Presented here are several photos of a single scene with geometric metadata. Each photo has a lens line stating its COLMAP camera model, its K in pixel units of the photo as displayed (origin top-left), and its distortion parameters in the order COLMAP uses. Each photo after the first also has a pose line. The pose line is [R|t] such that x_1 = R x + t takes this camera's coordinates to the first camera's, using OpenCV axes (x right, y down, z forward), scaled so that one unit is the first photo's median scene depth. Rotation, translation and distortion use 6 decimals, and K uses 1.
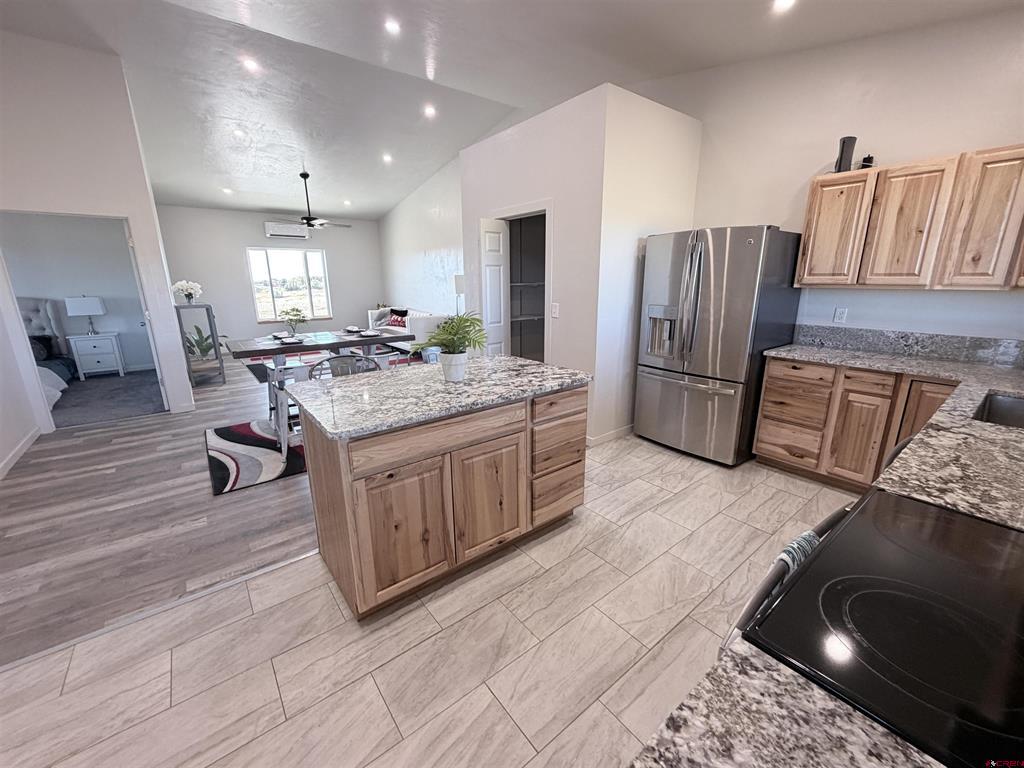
lens RADIAL K [[409.2, 0, 510.0], [0, 409.2, 384.6], [0, 0, 1]] dist [0.002185, -0.000019]
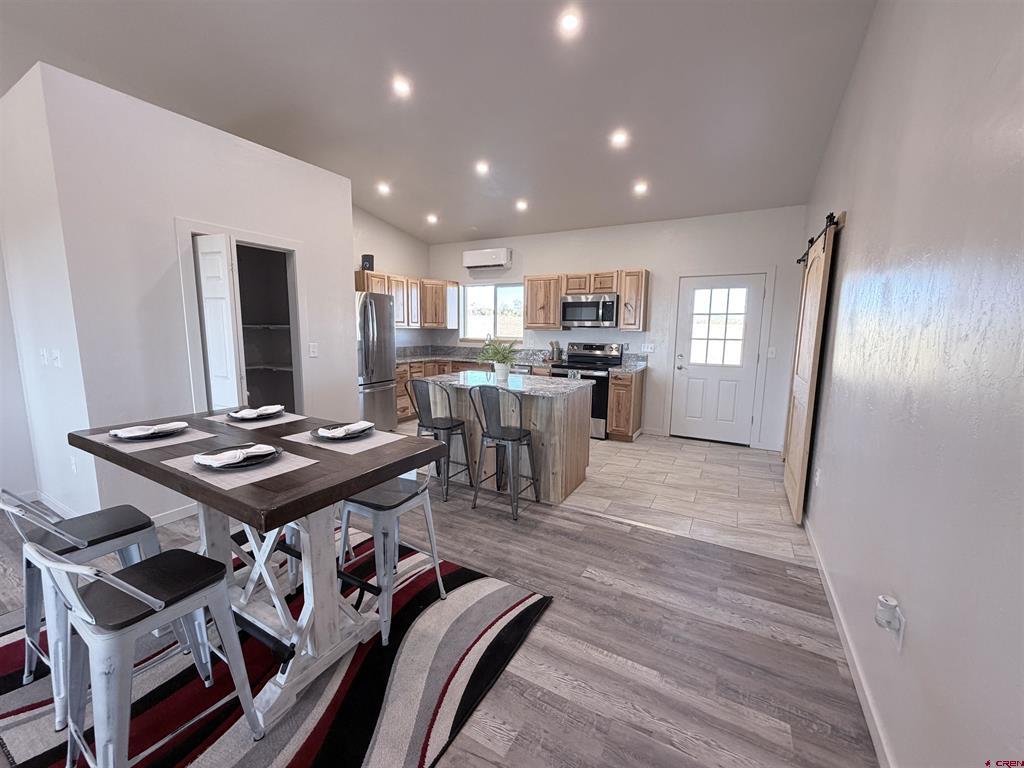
lens RADIAL K [[409.2, 0, 510.0], [0, 409.2, 384.6], [0, 0, 1]] dist [0.002185, -0.000019]
pose [[-0.380475, -0.124467, 0.916377, -1.576008], [0.227997, 0.947690, 0.223384, -0.334730], [-0.896245, 0.293923, -0.332195, 1.430792]]
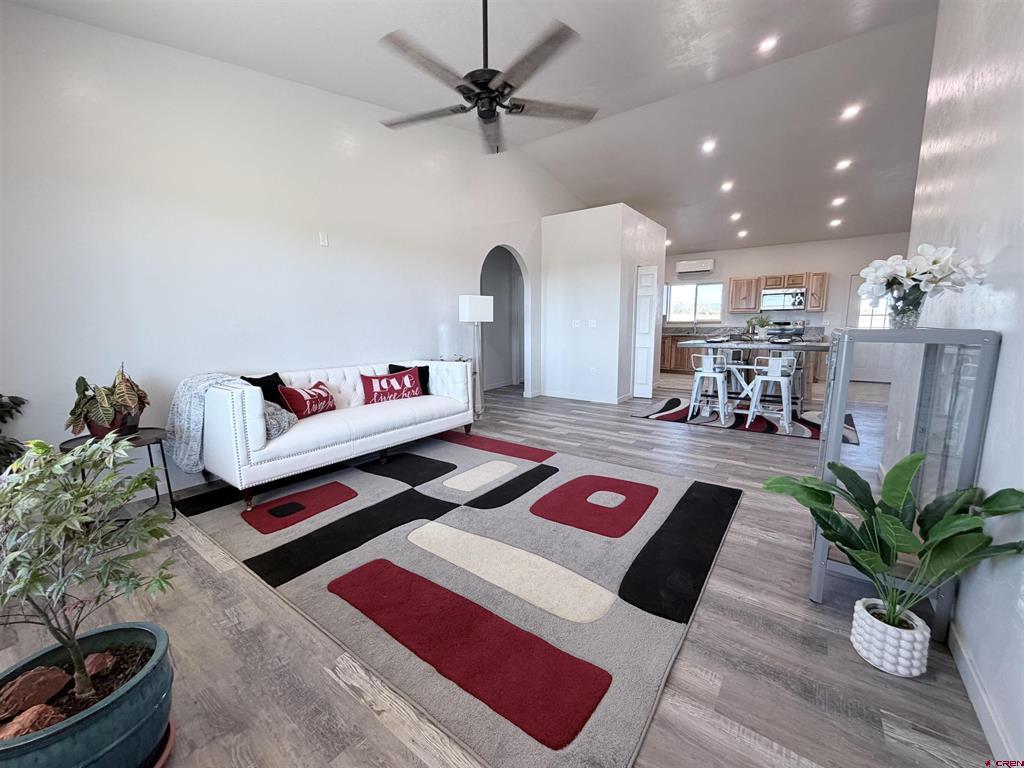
lens RADIAL K [[409.2, 0, 510.0], [0, 409.2, 384.6], [0, 0, 1]] dist [0.002185, -0.000019]
pose [[-0.273872, -0.126054, 0.953470, -2.361882], [0.255296, 0.946281, 0.198434, -0.702607], [-0.927264, 0.297762, -0.226979, 3.274625]]
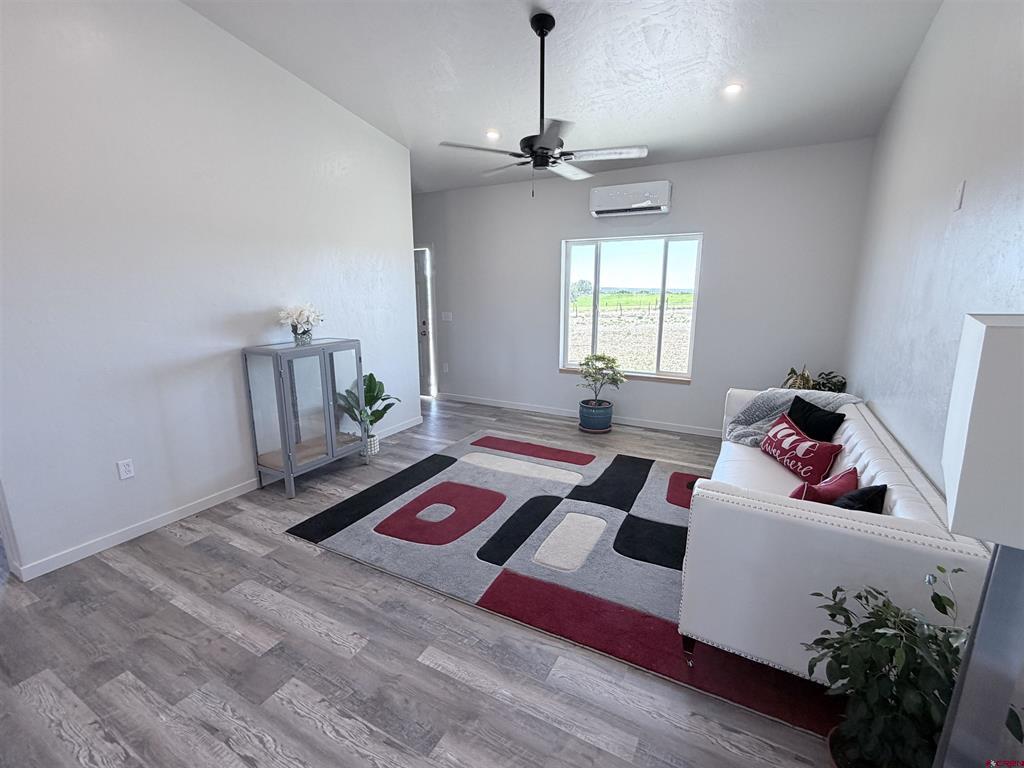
lens RADIAL K [[450.7, 0, 512.0], [0, 450.7, 384.0], [0, 0, 1]] dist [0.001221, 0.000063]
pose [[0.411516, 0.199138, -0.889381, -0.256700], [-0.233685, 0.966270, 0.108228, -0.673749], [0.880935, 0.163297, 0.444171, 2.434677]]
